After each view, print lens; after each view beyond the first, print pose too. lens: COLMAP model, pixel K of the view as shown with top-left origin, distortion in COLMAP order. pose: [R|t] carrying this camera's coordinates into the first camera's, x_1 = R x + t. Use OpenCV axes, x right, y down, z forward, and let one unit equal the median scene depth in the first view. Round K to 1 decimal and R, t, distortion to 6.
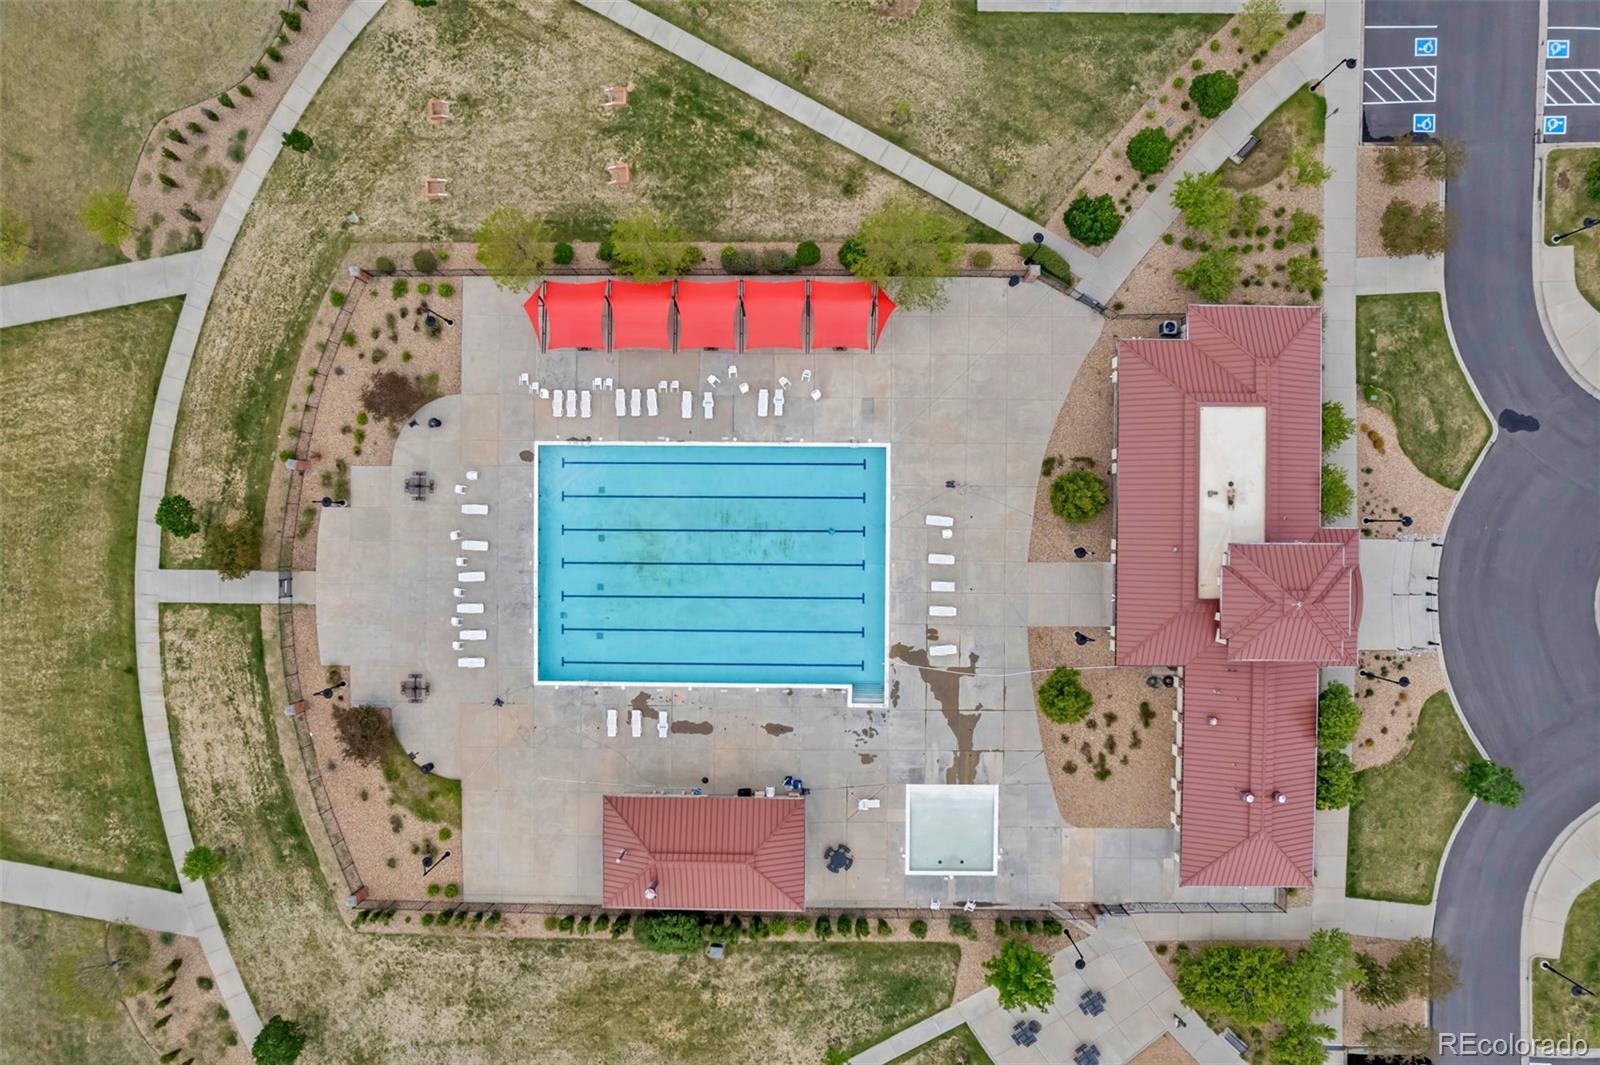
lens RADIAL K [[1024.2, 0, 797.2], [0, 1024.2, 536.3], [0, 0, 1]] dist [-0.081187, 0.071476]
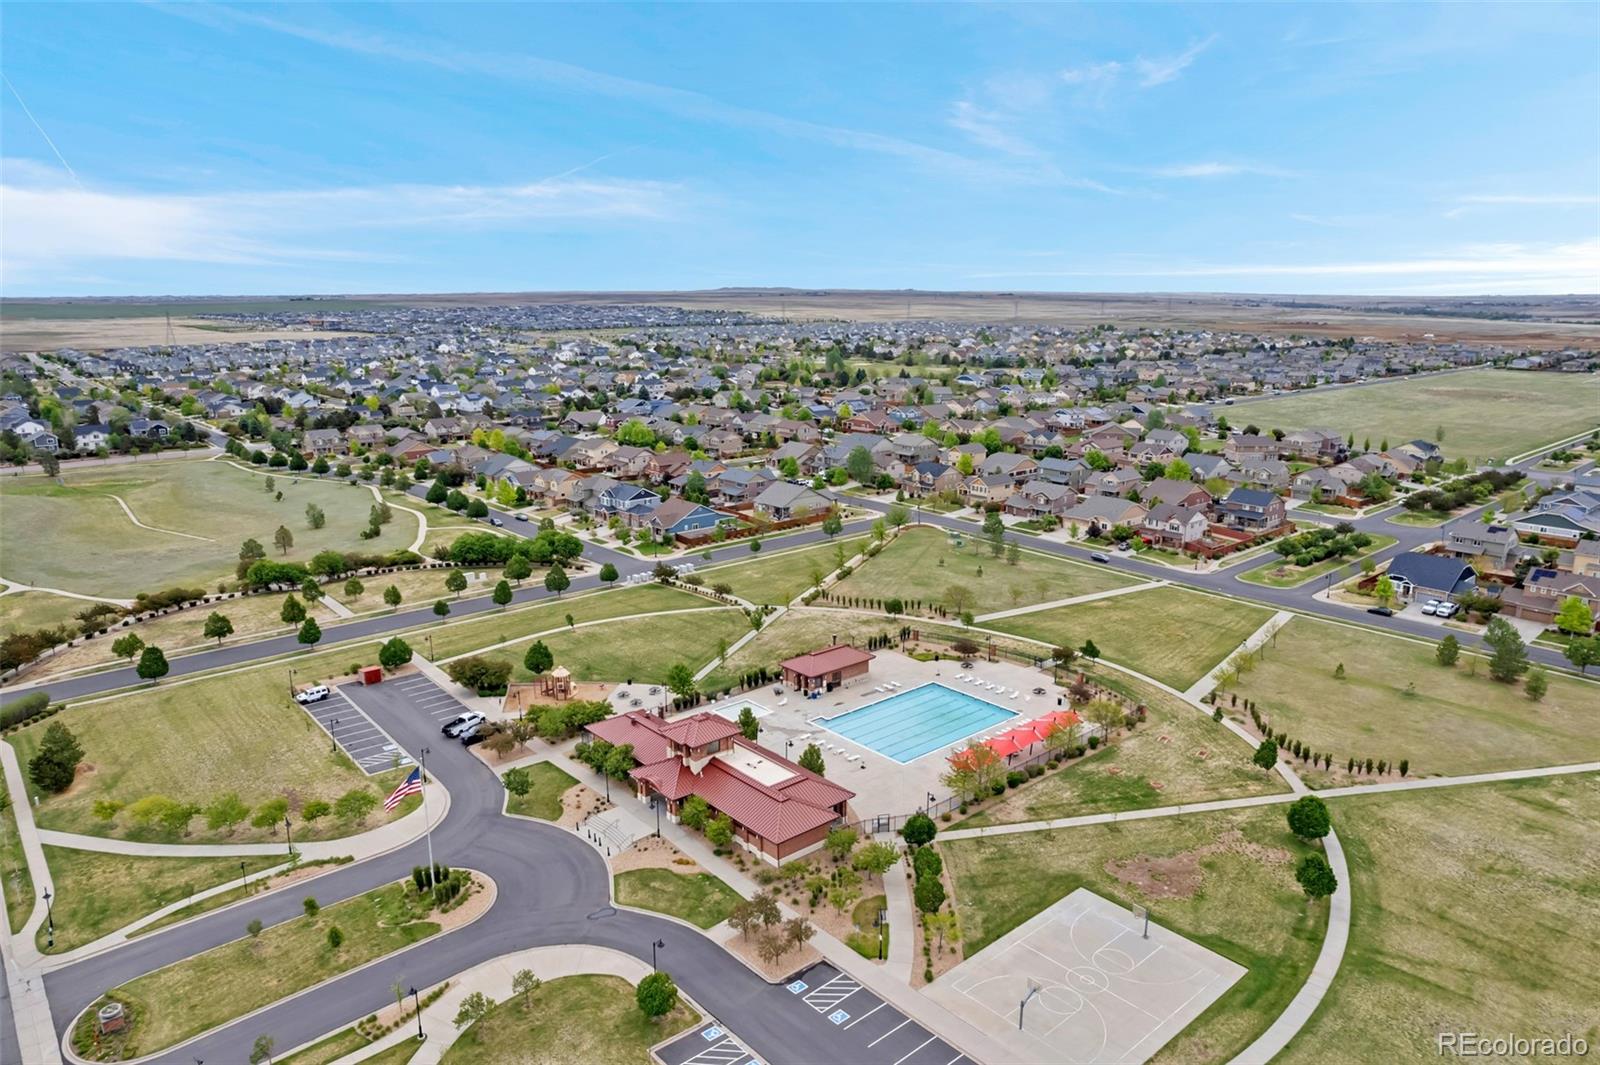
lens RADIAL K [[1024.2, 0, 797.2], [0, 1024.2, 536.3], [0, 0, 1]] dist [-0.081187, 0.071476]
pose [[-0.750042, 0.167369, -0.639863, 1.328737], [-0.661390, -0.190523, 0.725441, -1.209013], [-0.000493, 0.967310, 0.253596, 0.145487]]
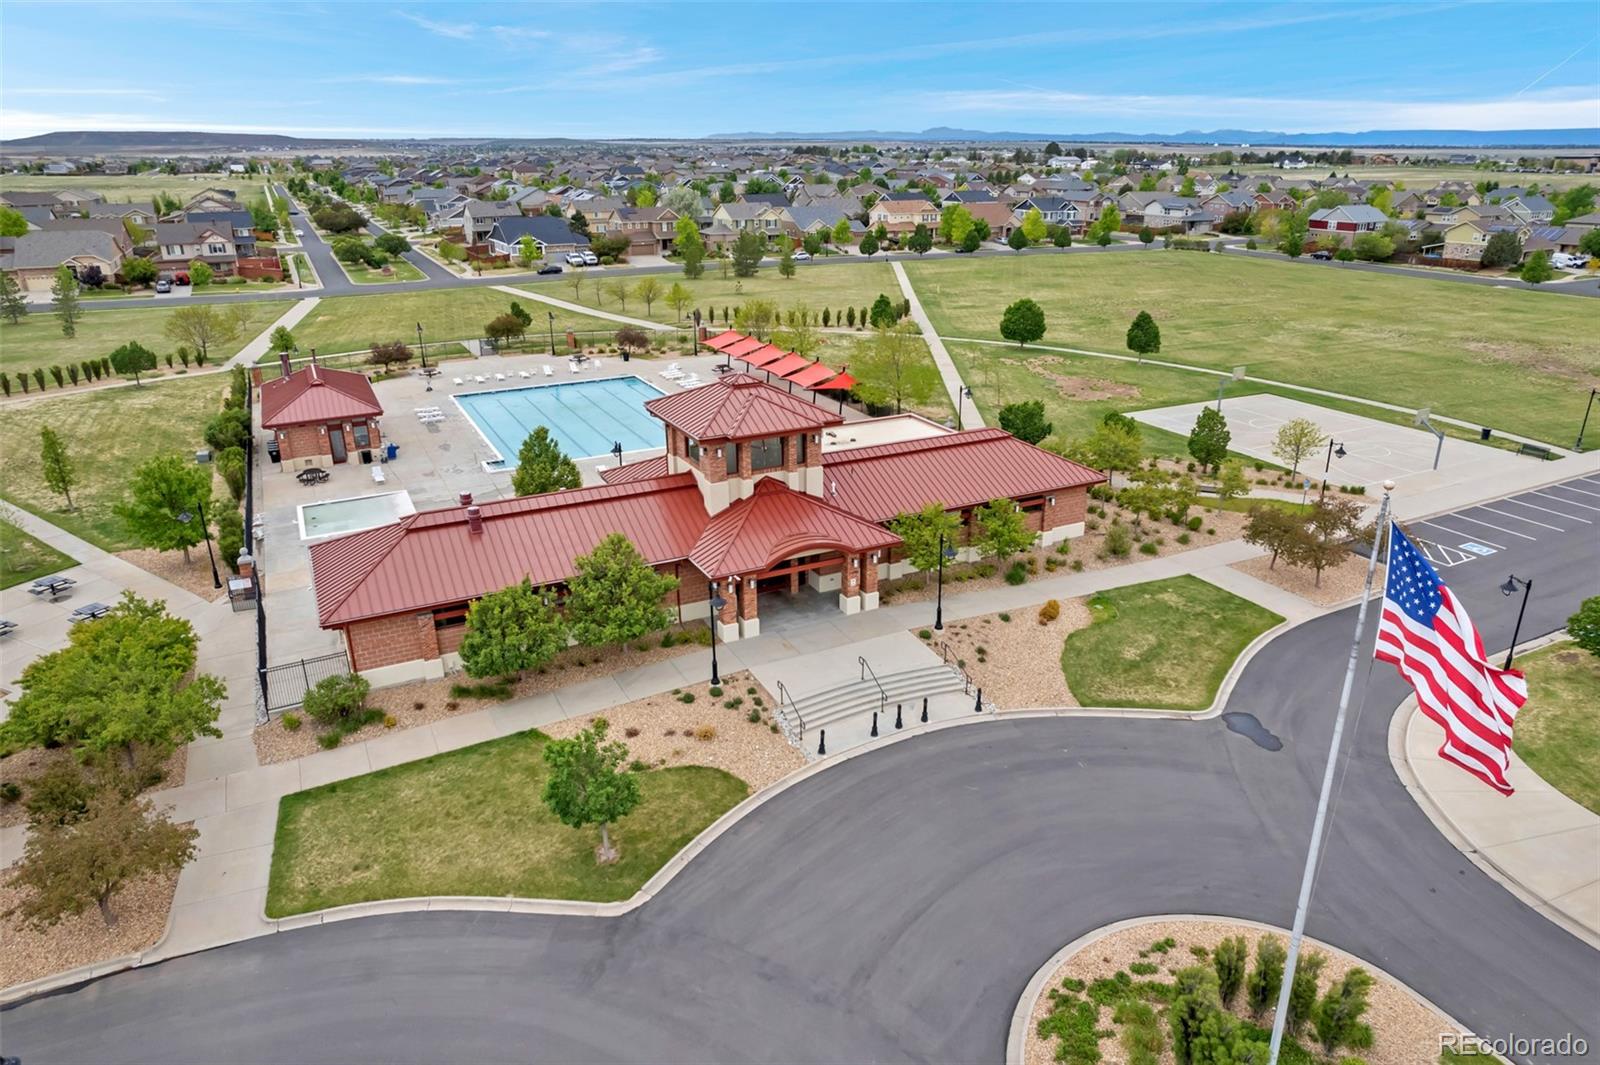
lens RADIAL K [[1024.2, 0, 797.2], [0, 1024.2, 536.3], [0, 0, 1]] dist [-0.081187, 0.071476]
pose [[0.455387, 0.338735, -0.823336, 1.028984], [-0.890107, 0.154306, -0.428834, 0.329692], [-0.018215, 0.928142, 0.371779, 0.703030]]
